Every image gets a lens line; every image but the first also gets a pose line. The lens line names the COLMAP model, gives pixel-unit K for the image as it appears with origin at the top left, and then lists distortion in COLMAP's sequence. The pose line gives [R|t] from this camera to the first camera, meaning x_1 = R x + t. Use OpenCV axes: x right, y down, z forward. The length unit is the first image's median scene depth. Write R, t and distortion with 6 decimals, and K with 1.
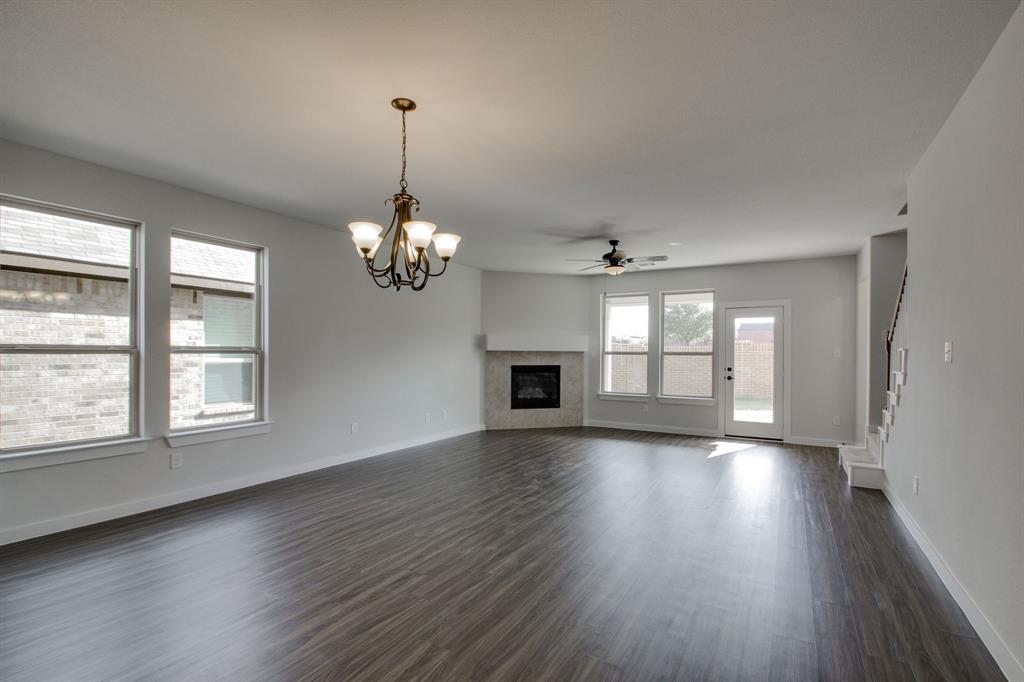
lens RADIAL K [[476.9, 0, 515.5], [0, 476.9, 351.1], [0, 0, 1]] dist [-0.005819, -0.003528]
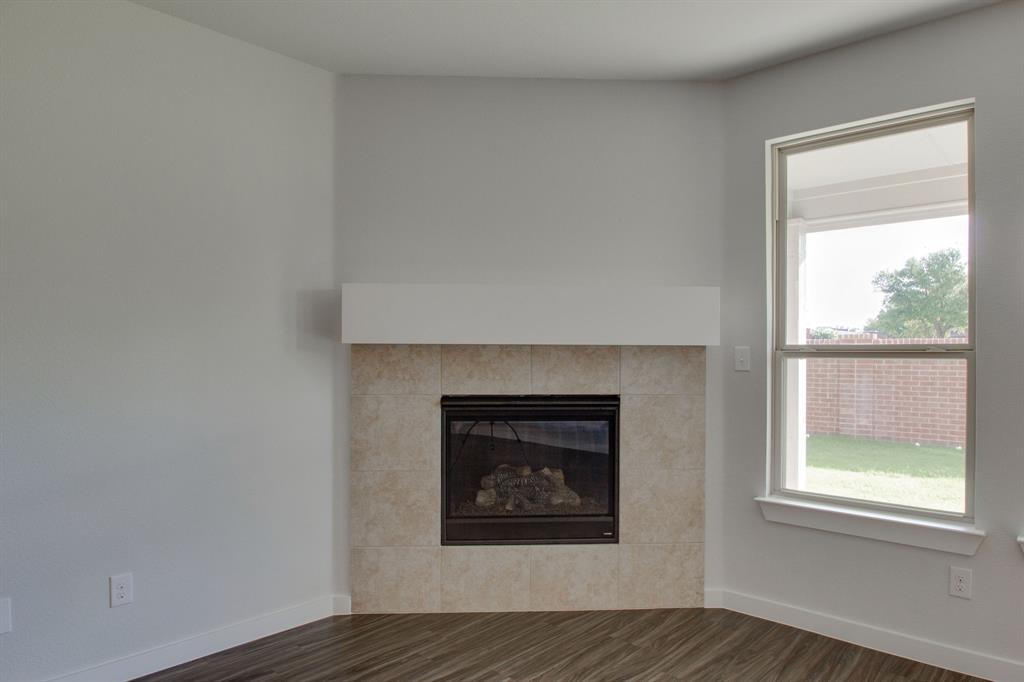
lens RADIAL K [[635.8, 0, 514.3], [0, 635.8, 349.5], [0, 0, 1]] dist [-0.027111, 0.000633]
pose [[0.973898, -0.004682, -0.226939, 0.135253], [0.003885, 0.999985, -0.003958, 0.004042], [0.226954, 0.002973, 0.973901, 0.696480]]
